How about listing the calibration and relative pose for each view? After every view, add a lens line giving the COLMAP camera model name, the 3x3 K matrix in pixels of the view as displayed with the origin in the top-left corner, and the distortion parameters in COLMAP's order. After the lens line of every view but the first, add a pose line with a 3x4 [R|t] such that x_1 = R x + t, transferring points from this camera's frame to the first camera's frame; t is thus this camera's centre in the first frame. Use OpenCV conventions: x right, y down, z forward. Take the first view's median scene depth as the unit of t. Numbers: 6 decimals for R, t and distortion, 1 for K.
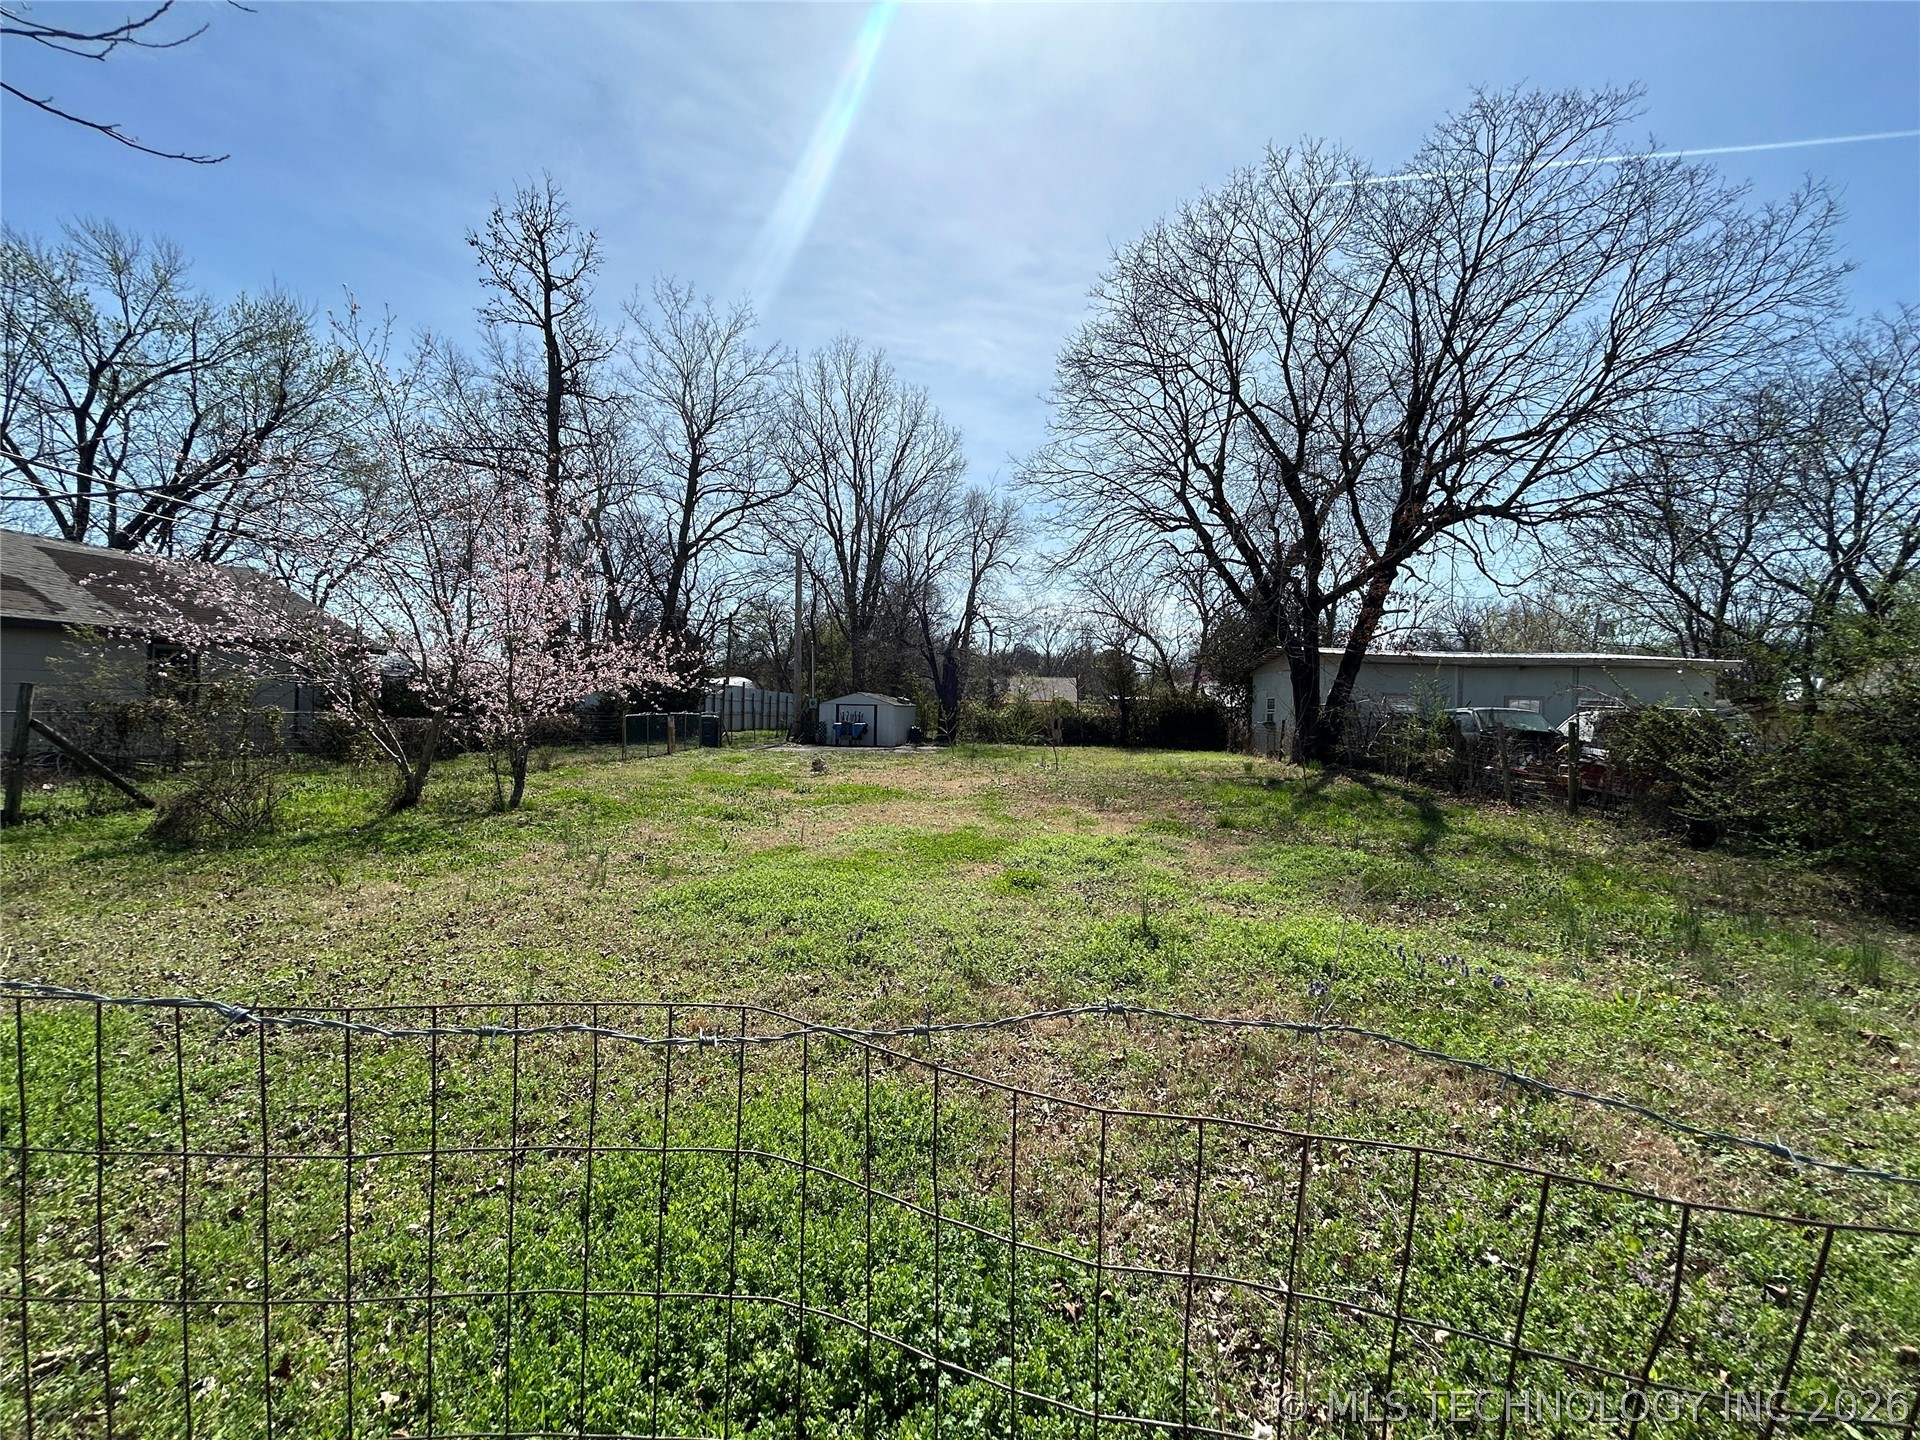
lens RADIAL K [[769.9, 0, 966.0], [0, 769.9, 711.0], [0, 0, 1]] dist [-0.001581, -0.000205]
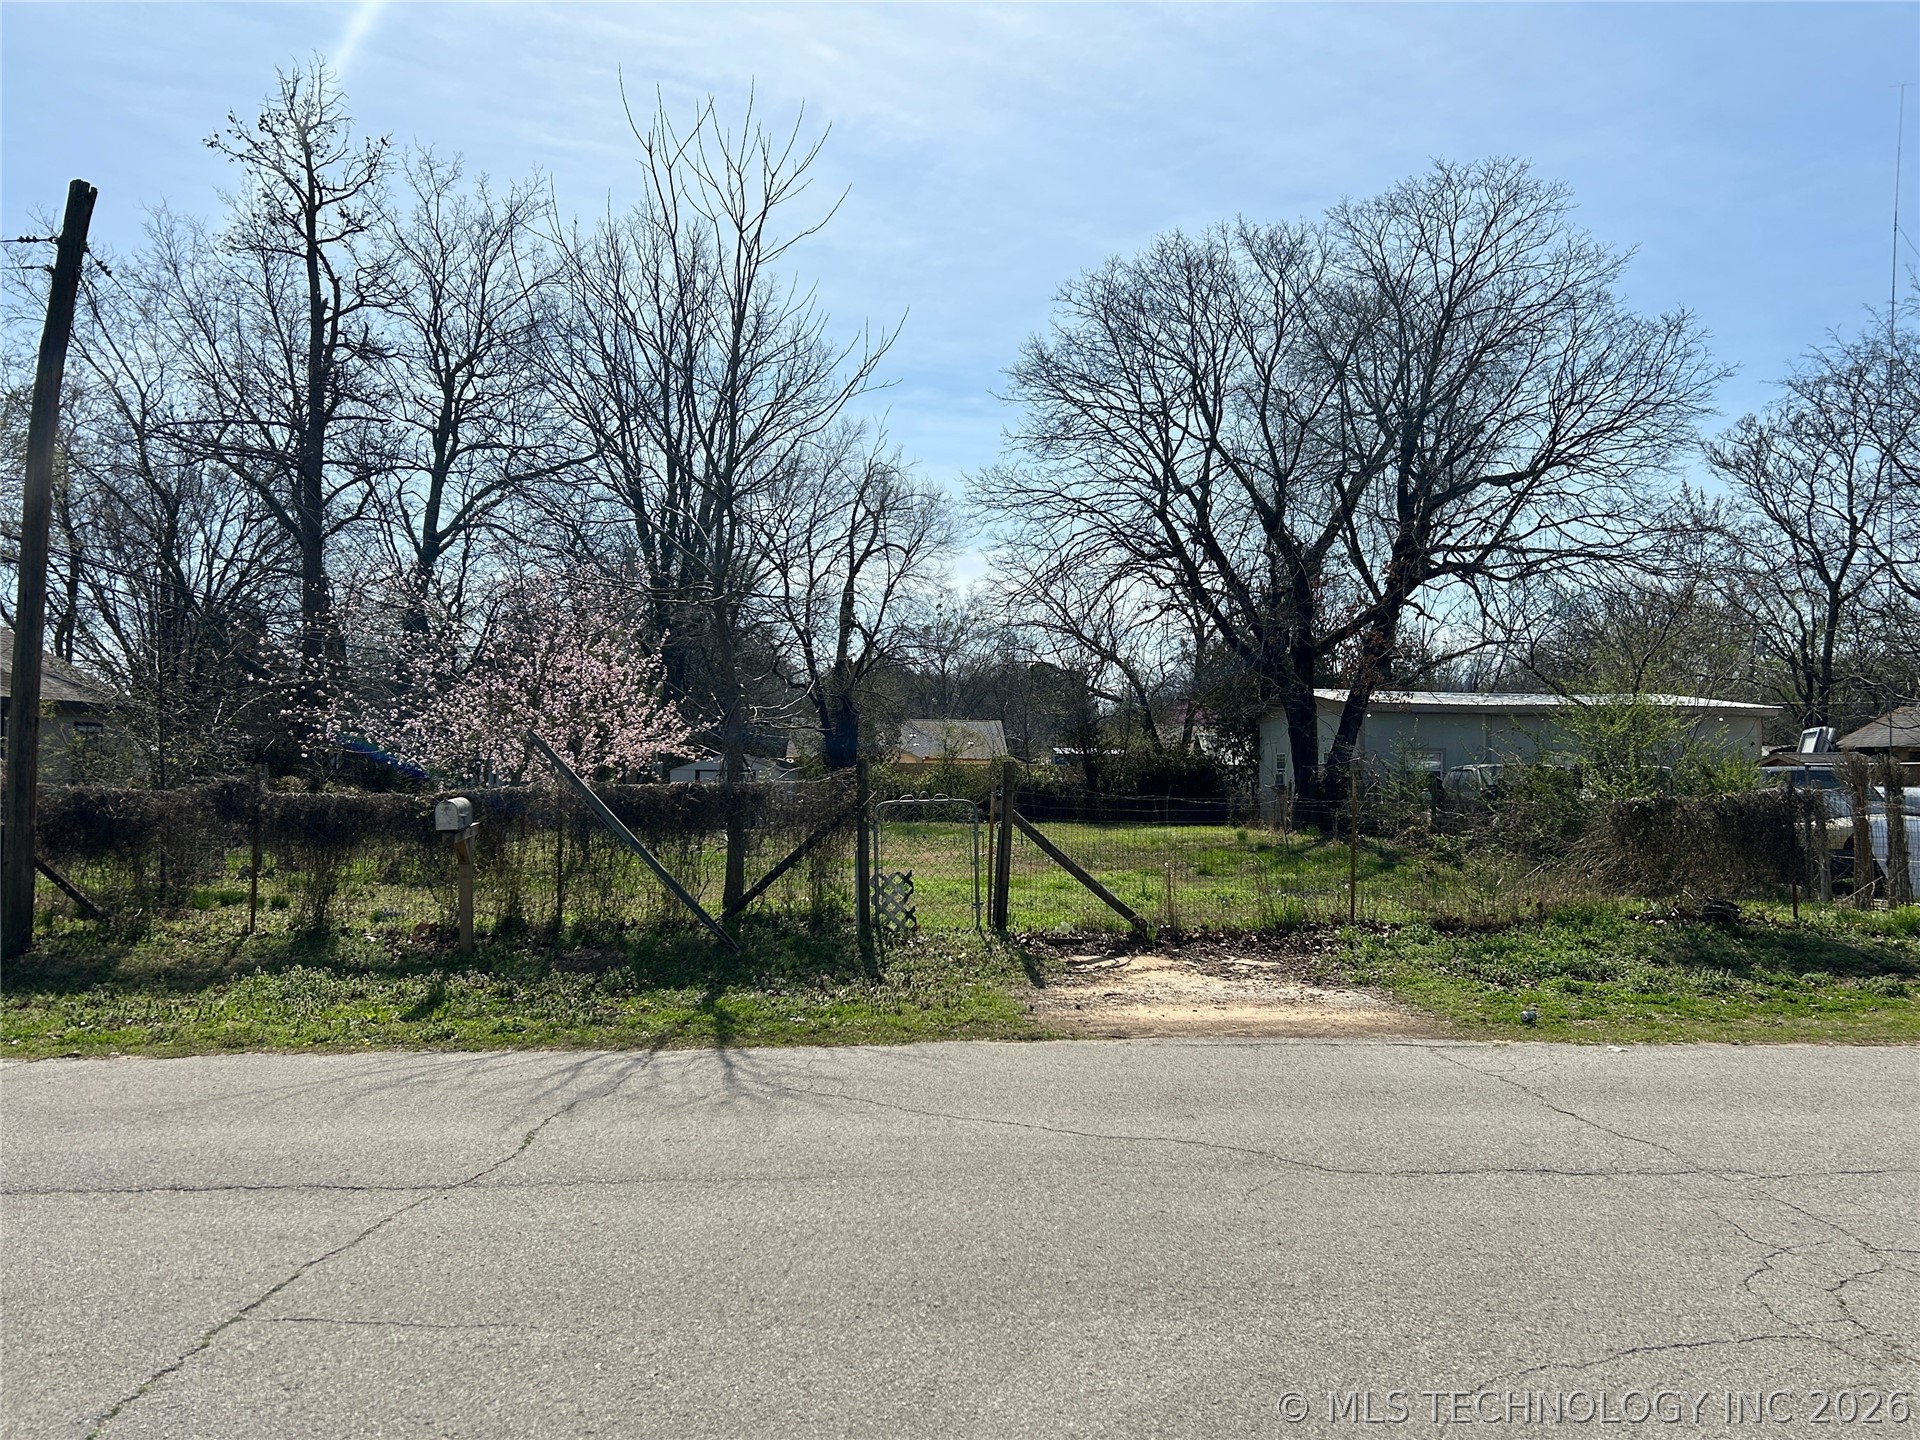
lens RADIAL K [[1519.4, 0, 960.0], [0, 1519.4, 720.0], [0, 0, 1]] dist [0.000787, 0.000139]
pose [[0.990772, -0.008783, 0.135256, -0.153553], [0.013799, 0.999249, -0.036197, 0.000314], [-0.134836, 0.037729, 0.990149, -0.563935]]
